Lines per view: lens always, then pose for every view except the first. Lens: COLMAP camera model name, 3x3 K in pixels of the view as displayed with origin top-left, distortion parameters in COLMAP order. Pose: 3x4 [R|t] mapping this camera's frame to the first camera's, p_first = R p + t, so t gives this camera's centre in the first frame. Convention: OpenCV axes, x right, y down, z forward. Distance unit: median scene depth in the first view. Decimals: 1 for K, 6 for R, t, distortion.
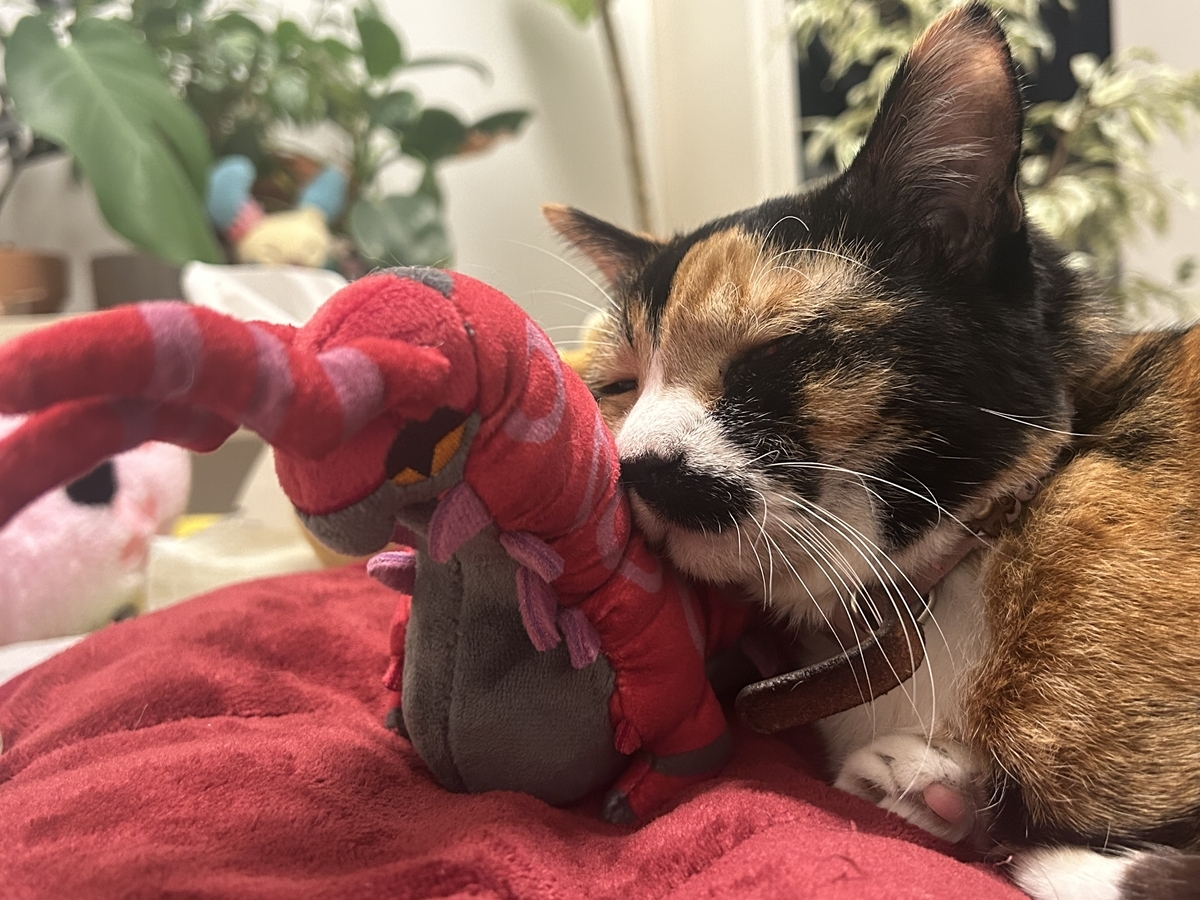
lens RADIAL K [[1225.9, 0, 605.7], [0, 1225.9, 460.5], [0, 0, 1]] dist [0.175335, -0.371701]
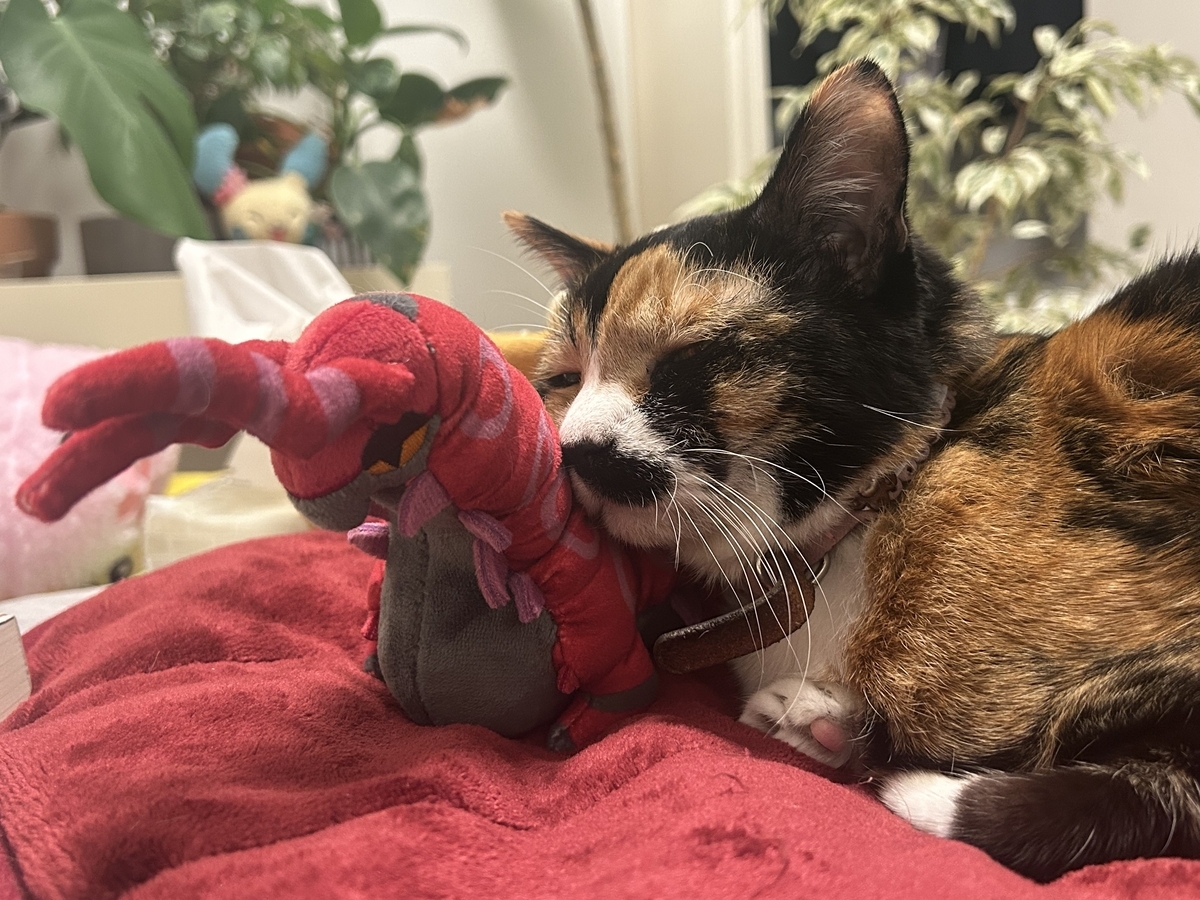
lens RADIAL K [[1257.6, 0, 600.0], [0, 1257.6, 450.0], [0, 0, 1]] dist [0.251320, -0.635396]
pose [[0.999983, 0.004576, 0.003535, 0.045204], [-0.004710, 0.999237, 0.038761, -0.046413], [-0.003355, -0.038777, 0.999242, -0.219784]]
